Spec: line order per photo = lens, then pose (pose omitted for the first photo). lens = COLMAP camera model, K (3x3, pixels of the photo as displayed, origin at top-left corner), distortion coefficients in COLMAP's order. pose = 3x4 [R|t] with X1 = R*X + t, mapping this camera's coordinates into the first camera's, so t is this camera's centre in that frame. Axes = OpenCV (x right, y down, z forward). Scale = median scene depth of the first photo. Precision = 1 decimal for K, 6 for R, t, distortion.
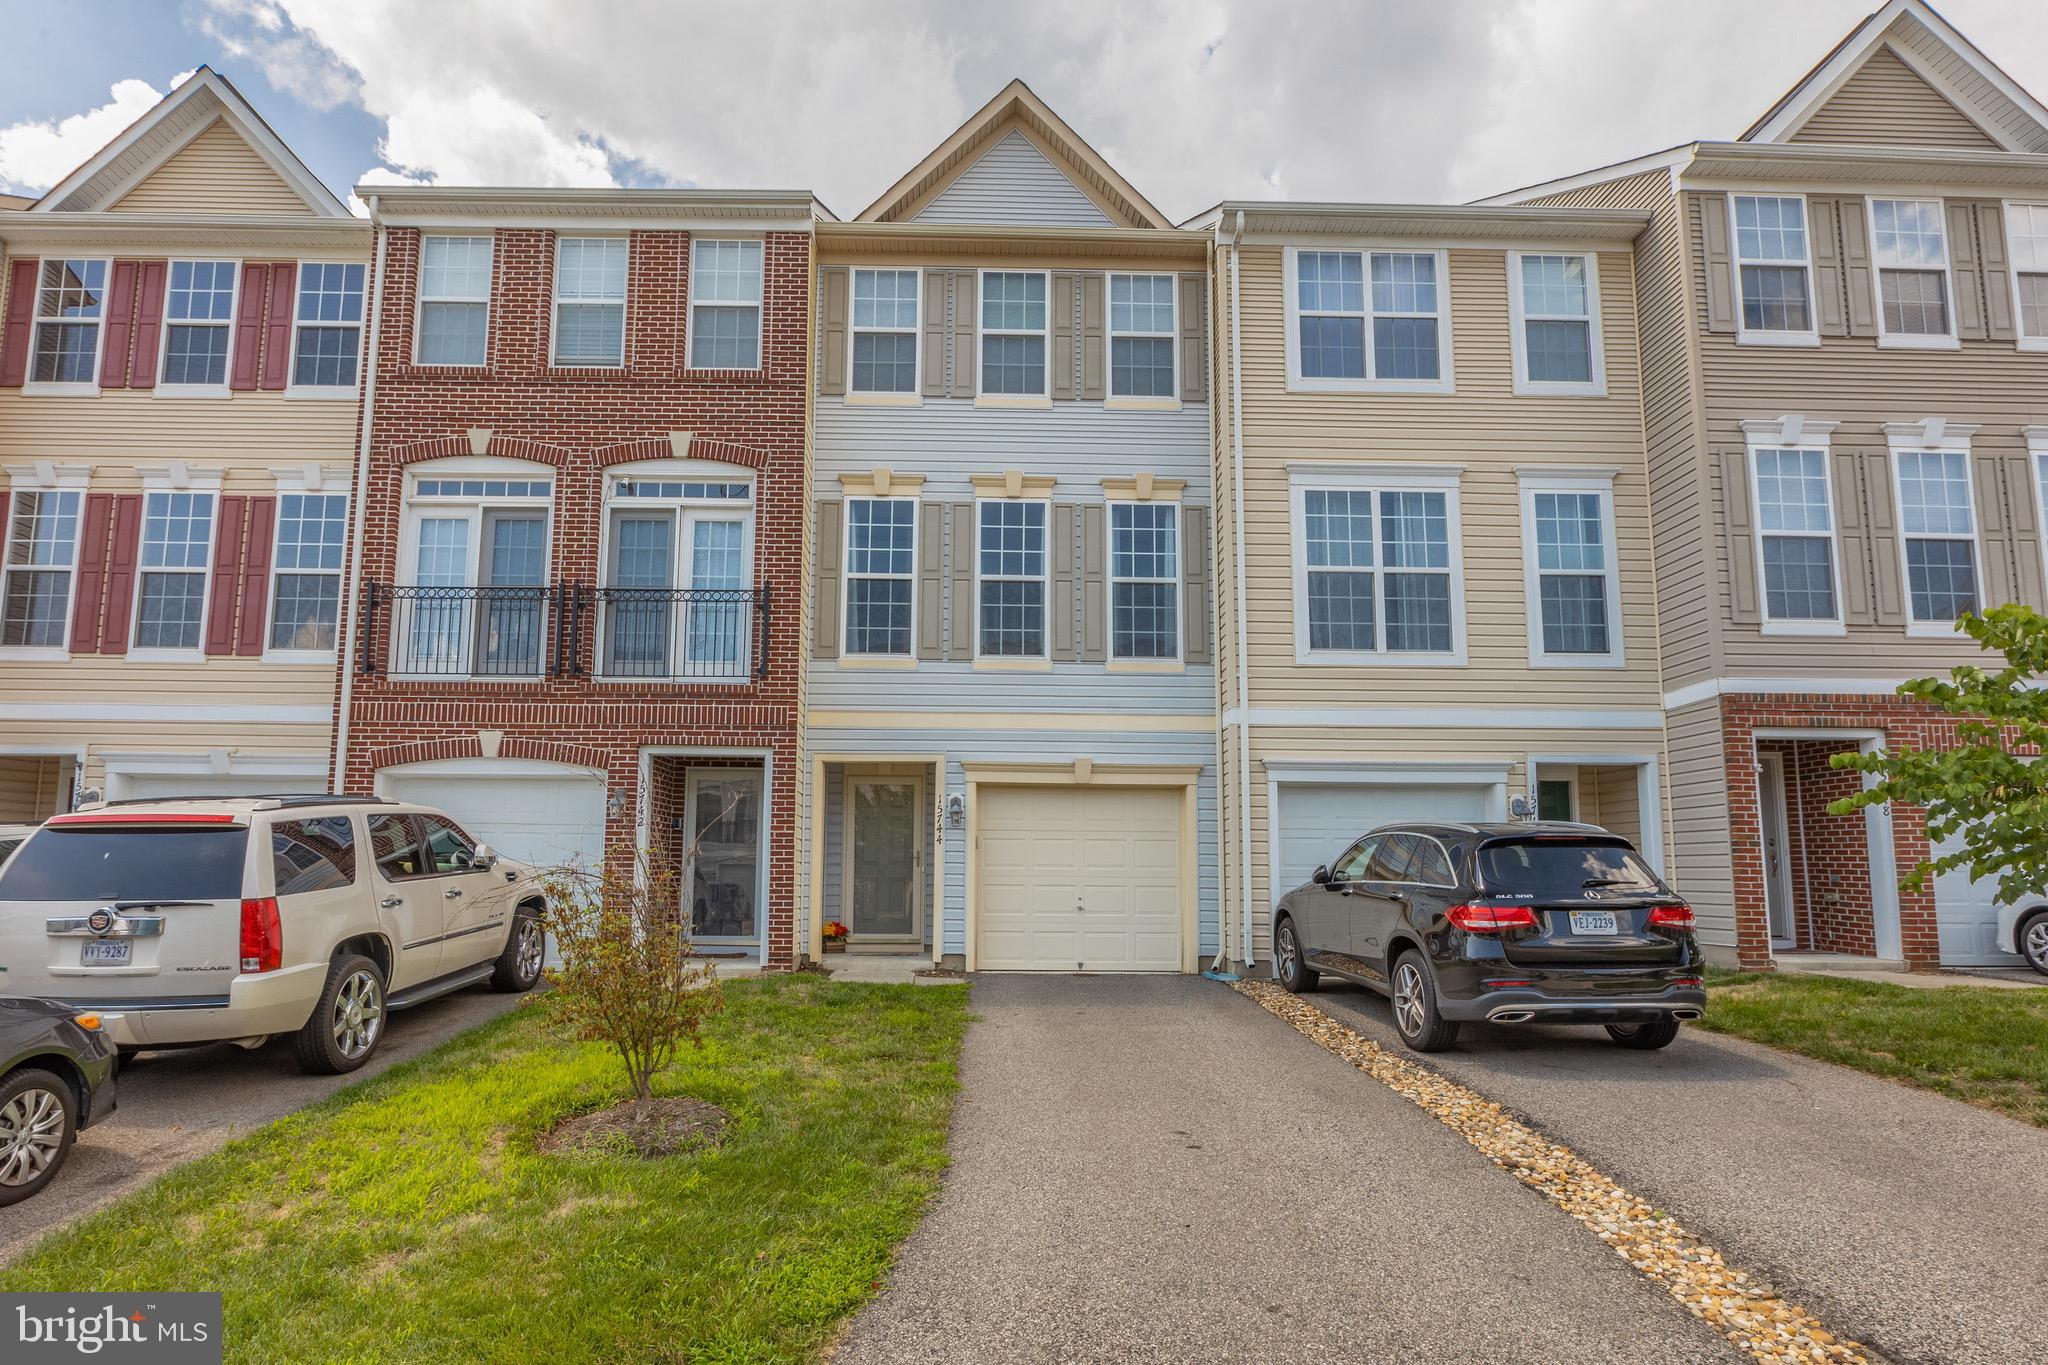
lens RADIAL K [[1128.2, 0, 971.9], [0, 1128.2, 734.7], [0, 0, 1]] dist [-0.021387, 0.011522]
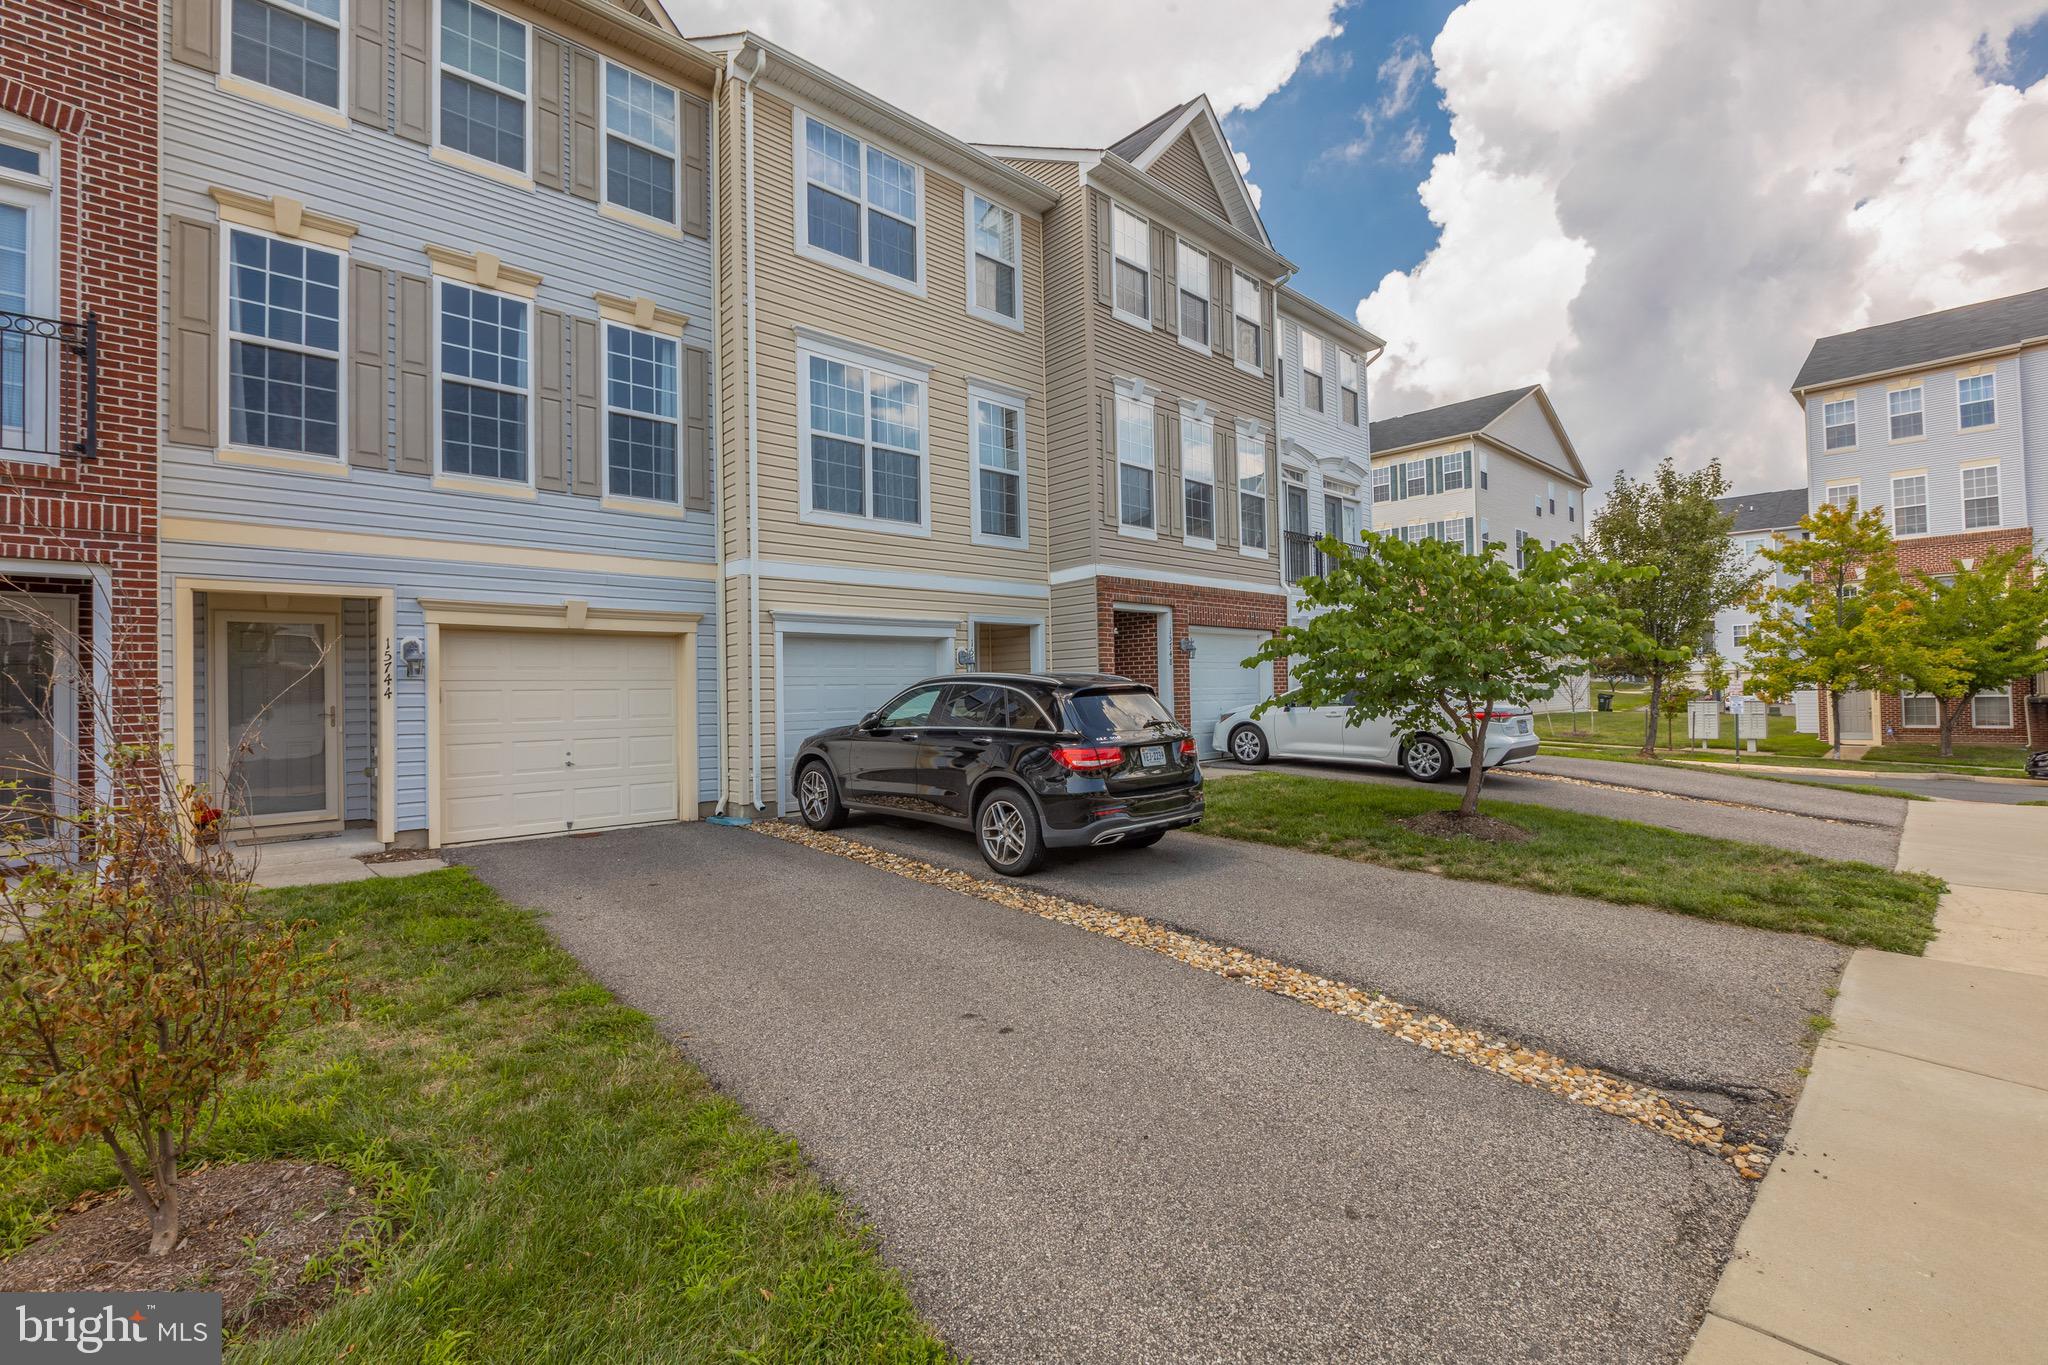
lens RADIAL K [[918.8, 0, 1027.8], [0, 918.8, 678.5], [0, 0, 1]] dist [-0.002806, -0.001587]
pose [[0.734326, -0.011343, 0.678702, -0.137590], [-0.055301, 0.995537, 0.076471, 0.006213], [-0.676541, -0.093687, 0.730421, 0.203041]]
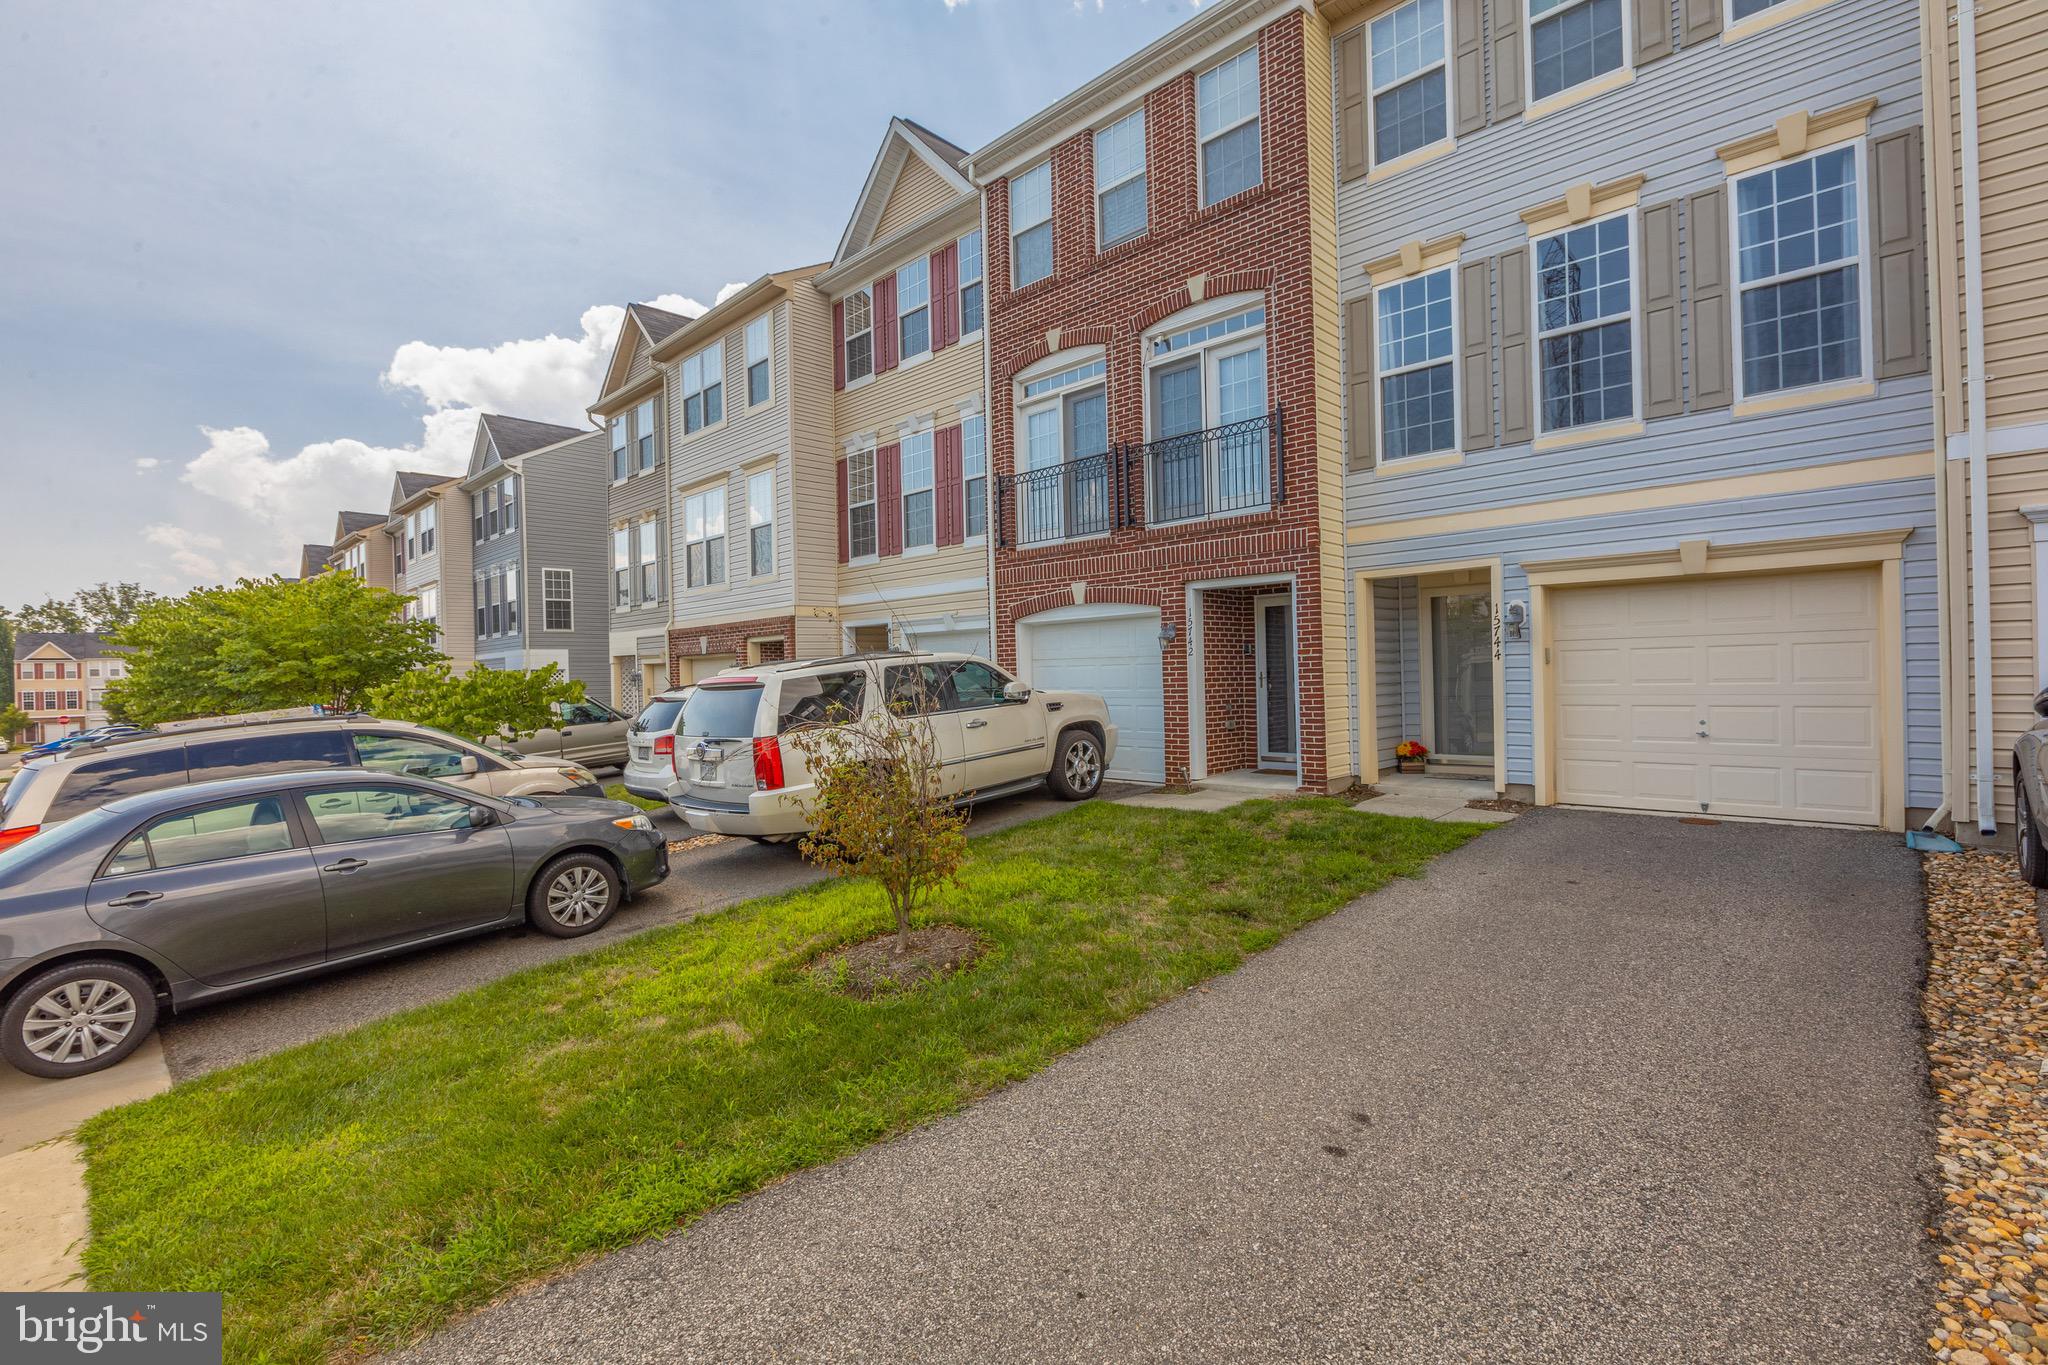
lens RADIAL K [[918.8, 0, 1022.9], [0, 918.8, 677.2], [0, 0, 1]] dist [-0.002806, -0.001587]
pose [[0.707115, -0.023945, -0.706693, 0.212450], [0.115984, 0.989818, 0.082515, 0.008288], [0.697522, -0.140313, 0.702692, 0.234424]]
